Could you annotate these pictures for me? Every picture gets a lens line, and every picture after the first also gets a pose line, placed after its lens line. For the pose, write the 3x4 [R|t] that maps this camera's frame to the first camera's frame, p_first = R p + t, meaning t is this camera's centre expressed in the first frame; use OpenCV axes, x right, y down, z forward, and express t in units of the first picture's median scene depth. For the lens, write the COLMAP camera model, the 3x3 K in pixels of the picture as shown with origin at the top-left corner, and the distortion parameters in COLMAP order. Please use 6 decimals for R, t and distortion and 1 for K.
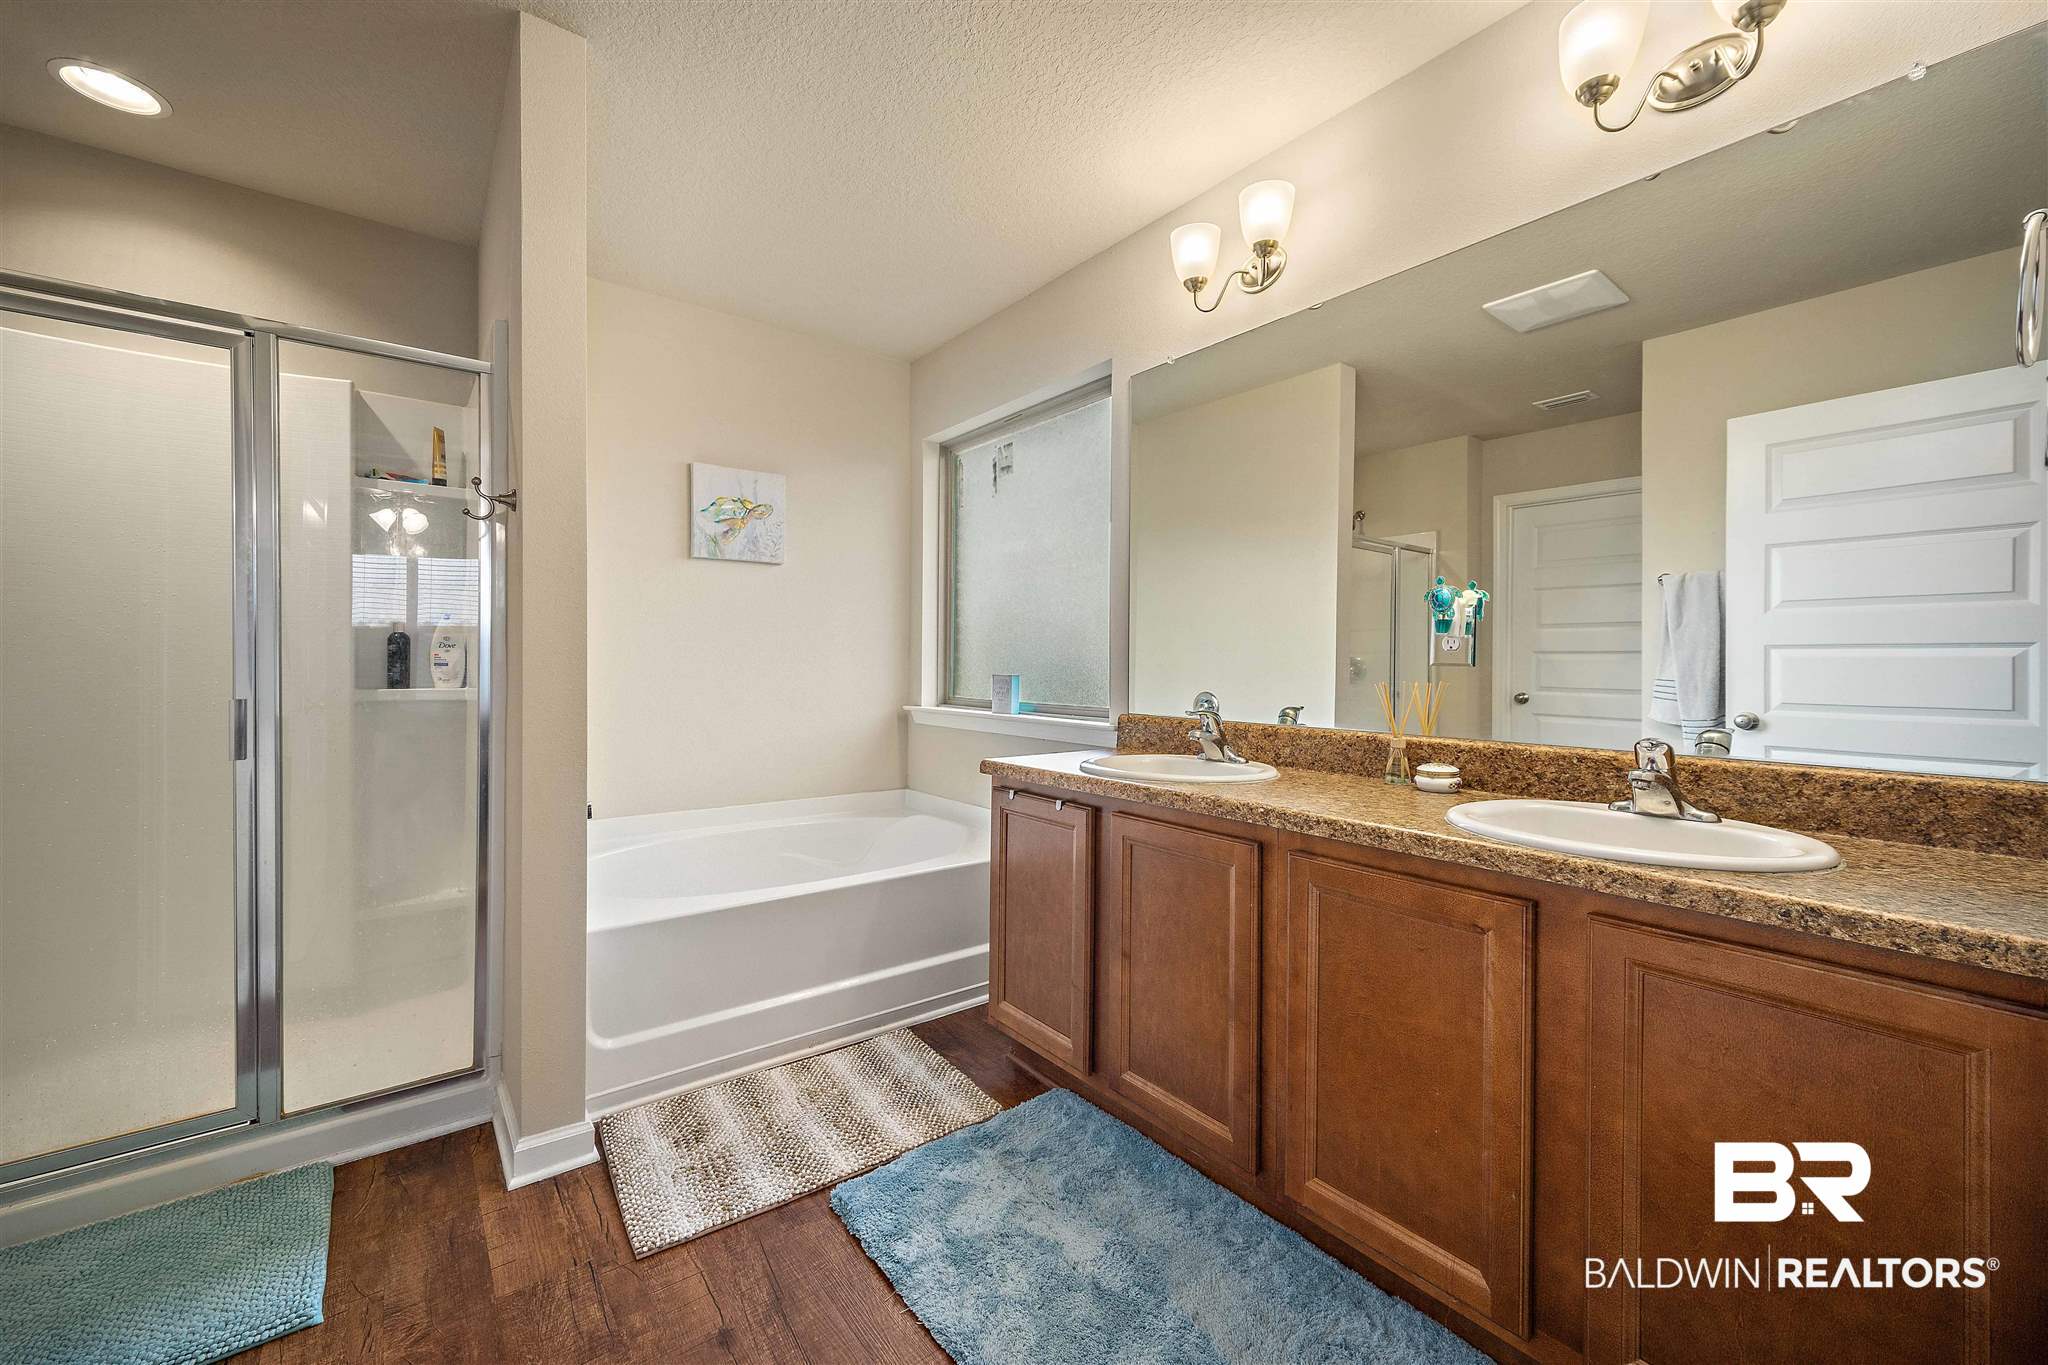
lens RADIAL K [[805.5, 0, 1022.1], [0, 805.5, 669.6], [0, 0, 1]] dist [0.000317, -0.000052]
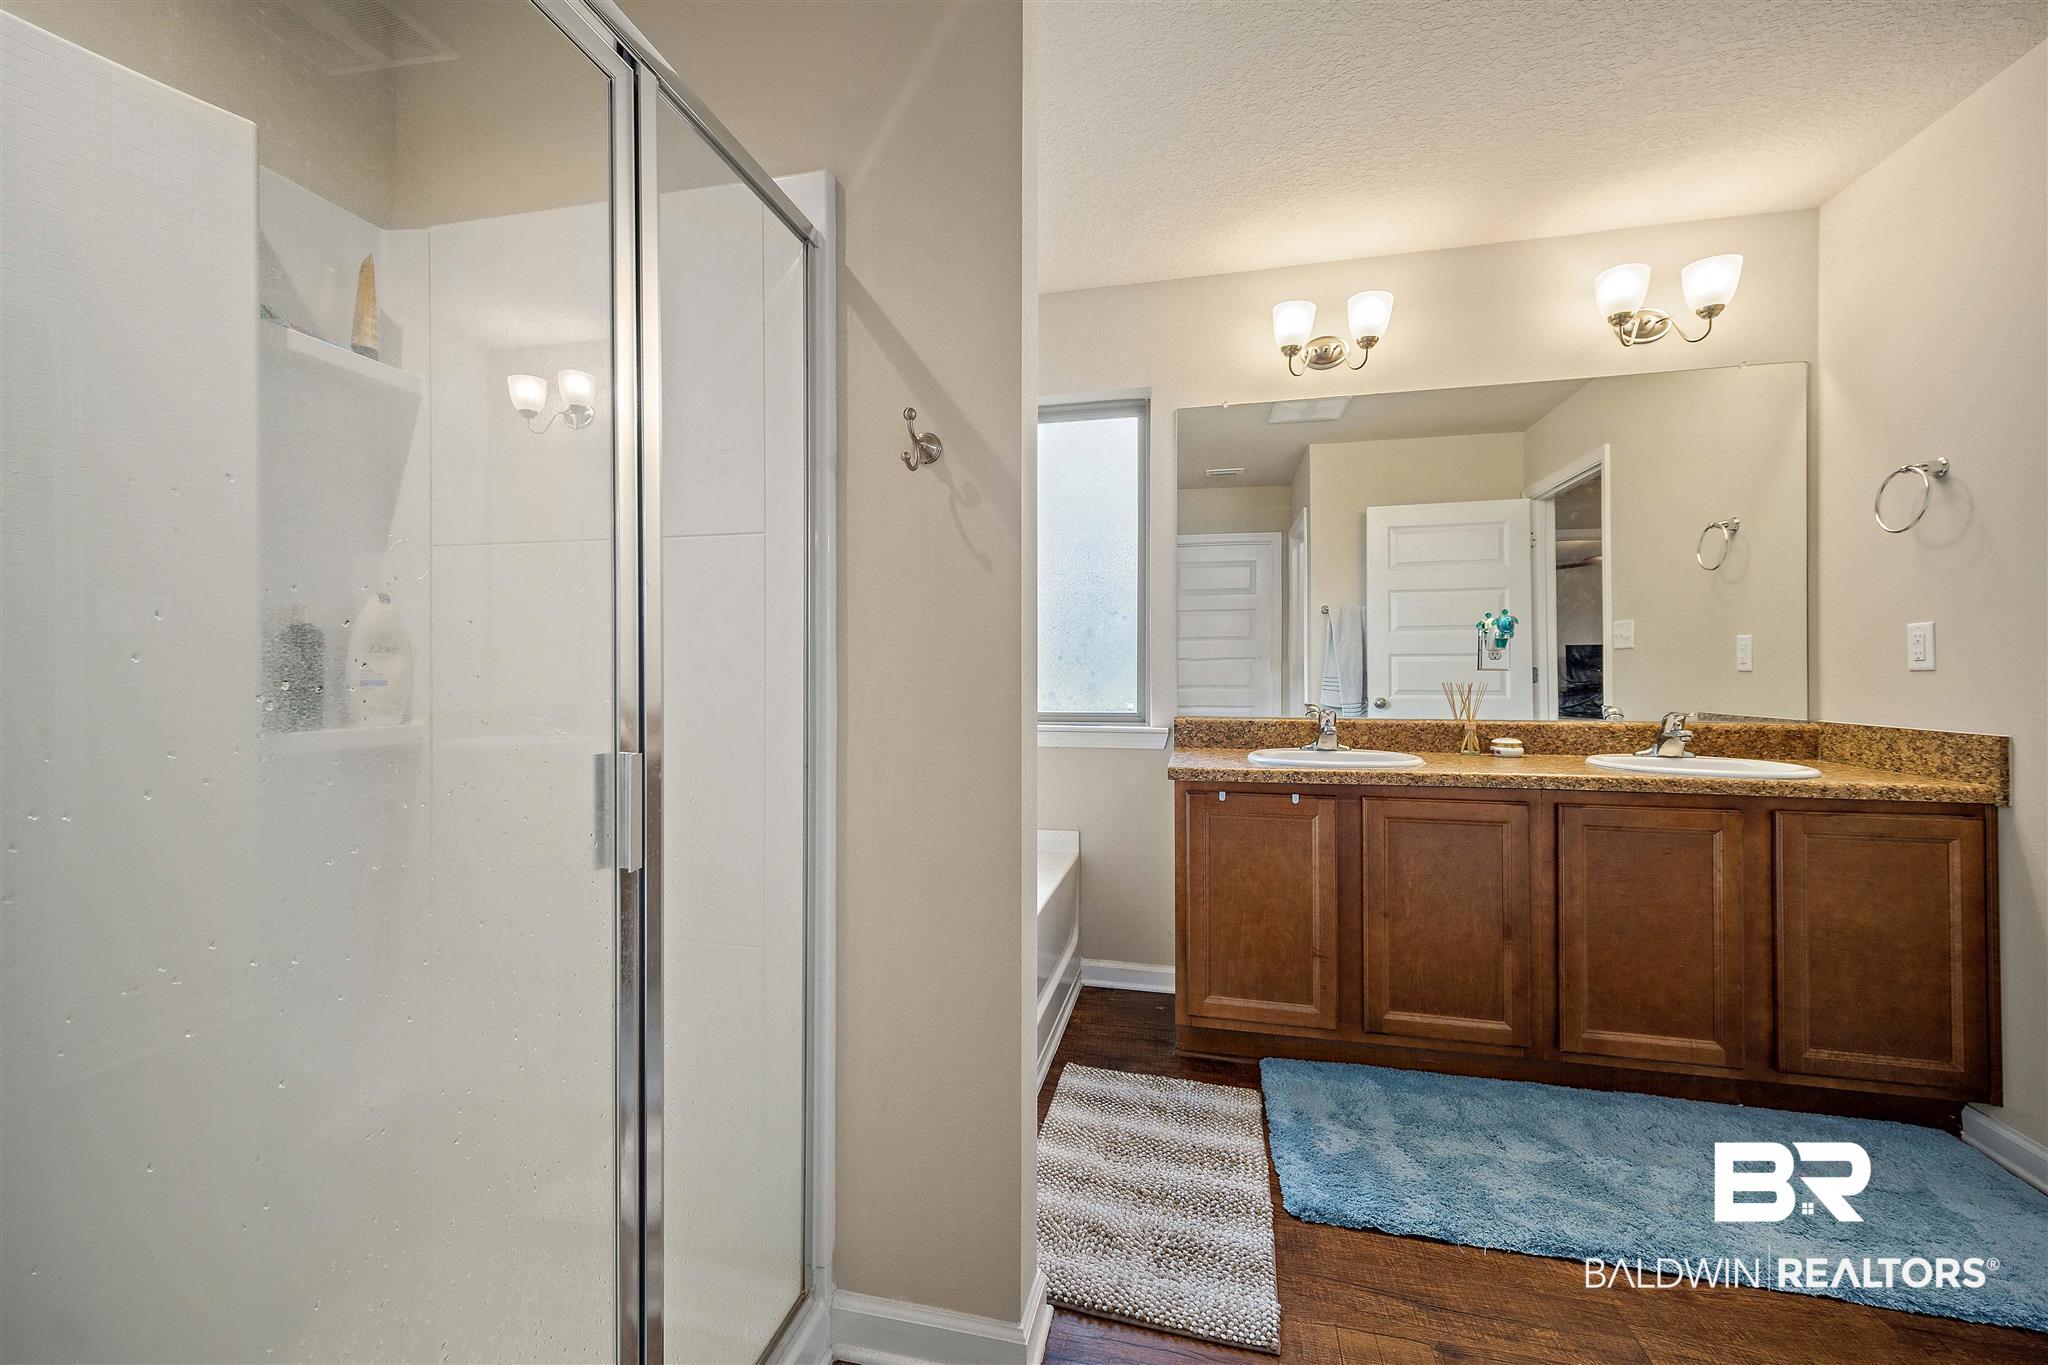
lens RADIAL K [[805.5, 0, 1022.1], [0, 805.5, 669.6], [0, 0, 1]] dist [0.000317, -0.000052]
pose [[0.776236, -0.009457, 0.630371, -1.128736], [0.011940, 0.999929, 0.000299, -0.018068], [-0.630329, 0.007294, 0.776294, 0.444620]]
